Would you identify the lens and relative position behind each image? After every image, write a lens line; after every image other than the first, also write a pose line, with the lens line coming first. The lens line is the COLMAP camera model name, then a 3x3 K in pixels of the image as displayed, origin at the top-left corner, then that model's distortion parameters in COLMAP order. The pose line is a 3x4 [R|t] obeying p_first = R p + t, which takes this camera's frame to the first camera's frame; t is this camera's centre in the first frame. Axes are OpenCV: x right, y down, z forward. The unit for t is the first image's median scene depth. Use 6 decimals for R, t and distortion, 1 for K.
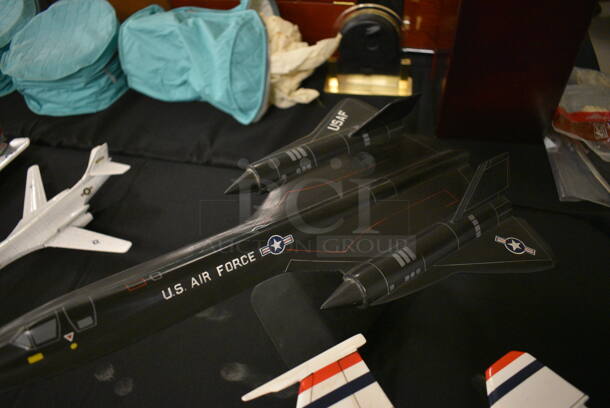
lens RADIAL K [[469.1, 0, 305.0], [0, 469.1, 204.0], [0, 0, 1]] dist [-0.099450, 0.006171]
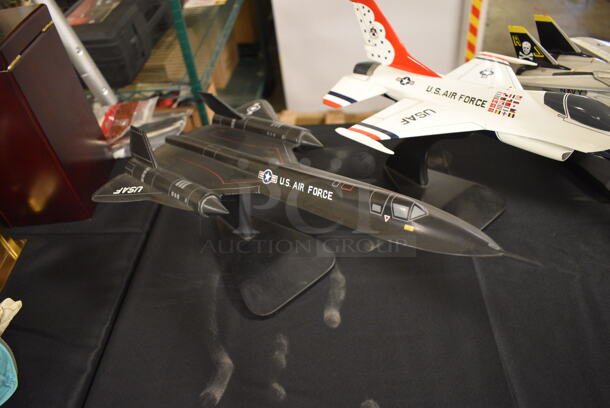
lens RADIAL K [[464.4, 0, 305.0], [0, 464.4, 204.0], [0, 0, 1]] dist [-0.100647, 0.010549]
pose [[-0.168261, -0.613412, 0.771630, -0.695489], [0.824325, 0.341684, 0.451375, -0.253472], [-0.540533, 0.712024, 0.448159, 0.253551]]
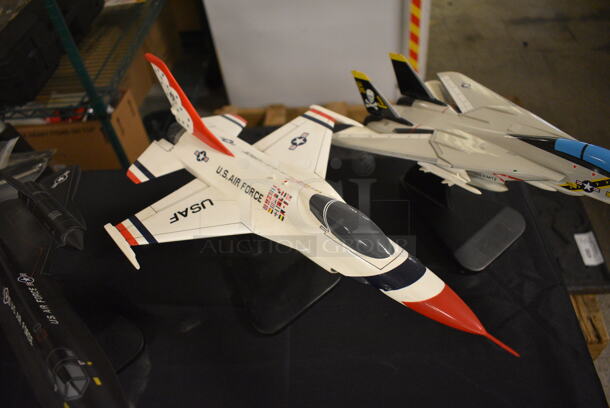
lens RADIAL K [[464.4, 0, 305.0], [0, 464.4, 204.0], [0, 0, 1]] dist [-0.100647, 0.010549]
pose [[-0.187175, -0.662496, 0.725303, -0.549610], [0.824925, 0.294880, 0.482229, 0.039593], [-0.533352, 0.688582, 0.491315, -0.082657]]
